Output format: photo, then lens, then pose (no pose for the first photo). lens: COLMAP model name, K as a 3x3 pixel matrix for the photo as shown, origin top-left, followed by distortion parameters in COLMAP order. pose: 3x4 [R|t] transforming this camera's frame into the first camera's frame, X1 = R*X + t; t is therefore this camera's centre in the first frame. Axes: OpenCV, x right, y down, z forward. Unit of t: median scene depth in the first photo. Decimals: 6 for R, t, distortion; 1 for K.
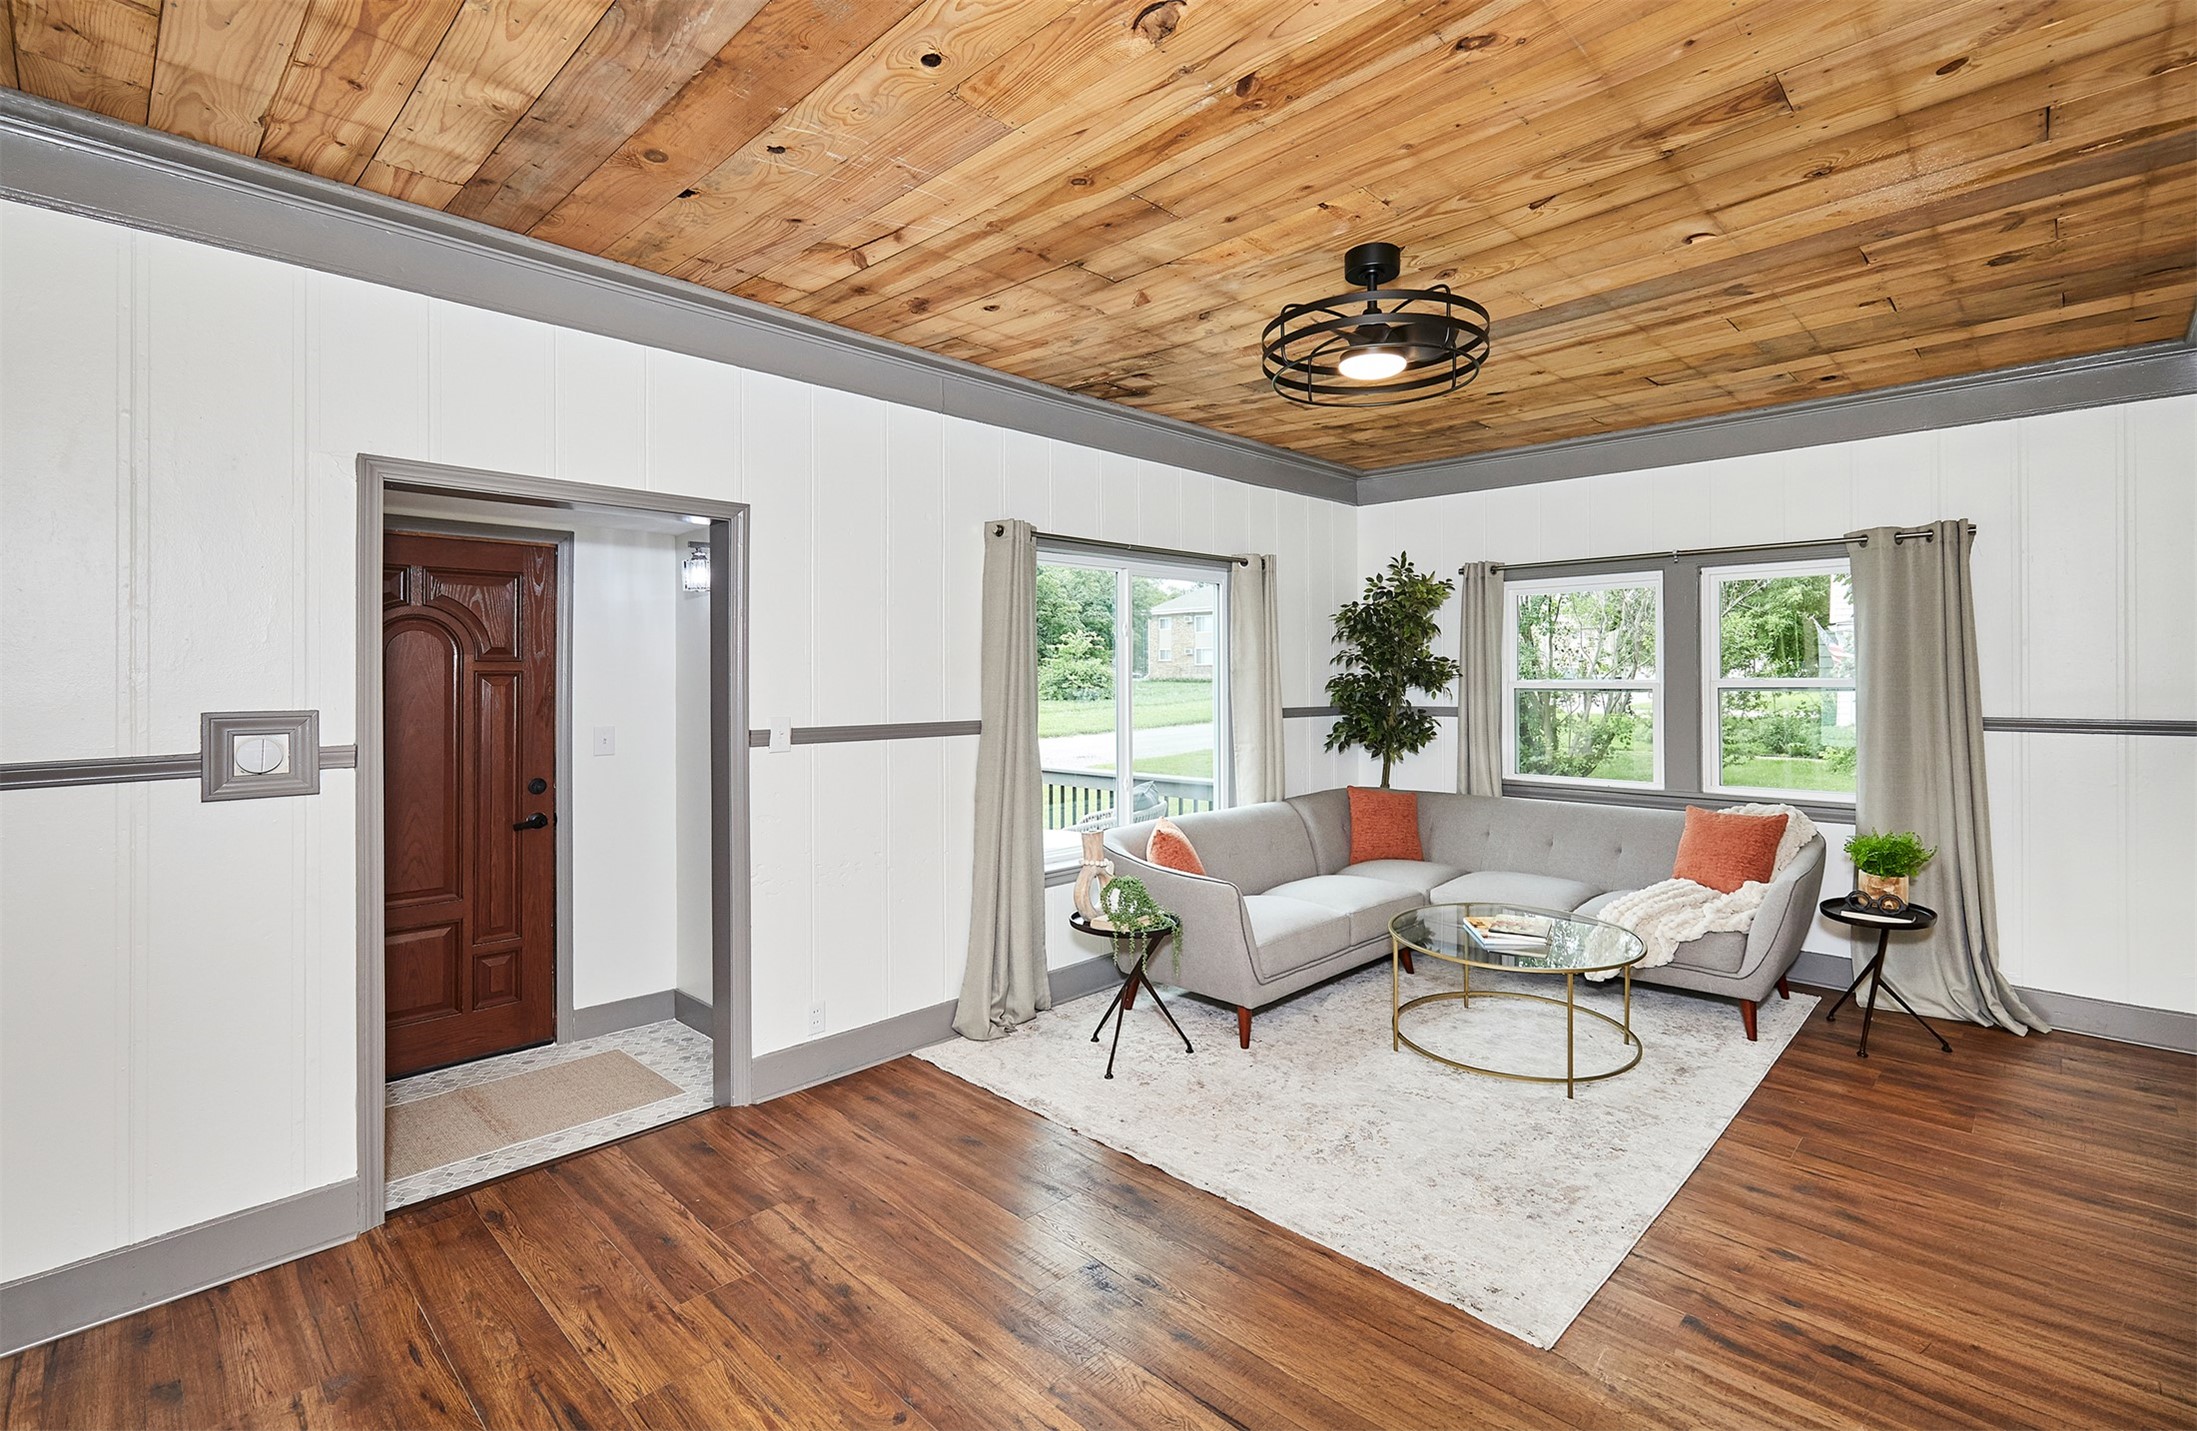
lens RADIAL K [[992.4, 0, 1099.0], [0, 992.4, 662.8], [0, 0, 1]] dist [0.000402, 0.000036]
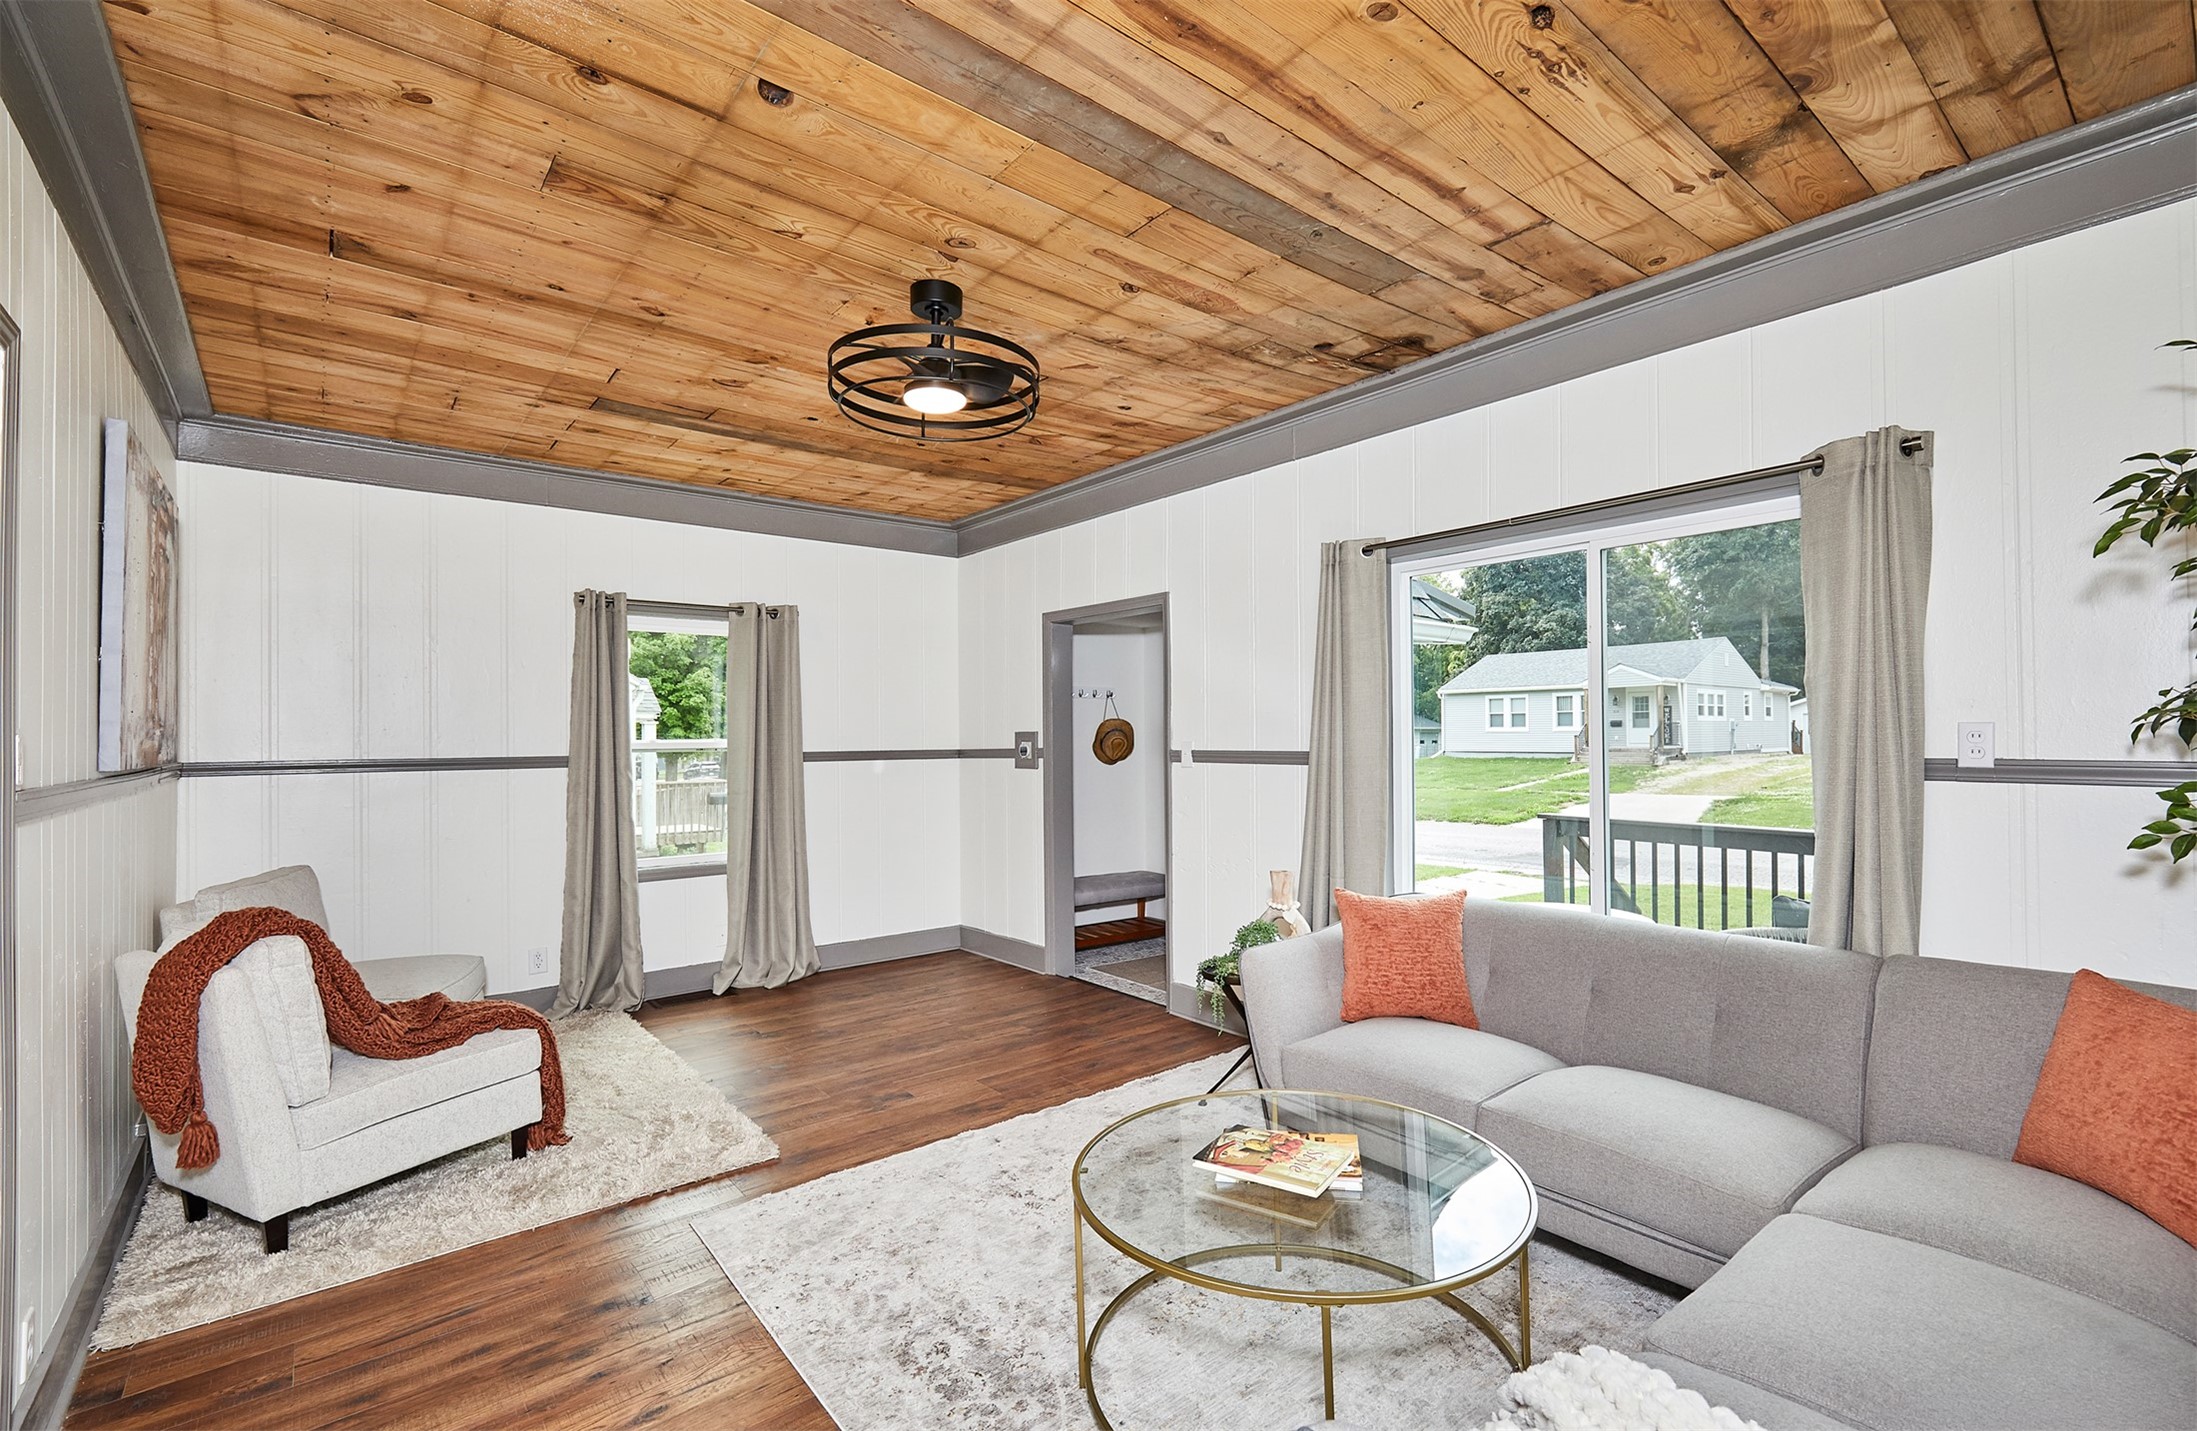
lens RADIAL K [[966.0, 0, 1098.5], [0, 966.0, 715.5], [0, 0, 1]] dist [-0.000198, 0.000124]
pose [[-0.118332, -0.017271, -0.992824, 1.136459], [0.019763, 0.999610, -0.019744, 0.047944], [0.992777, -0.021957, -0.117944, 1.166041]]
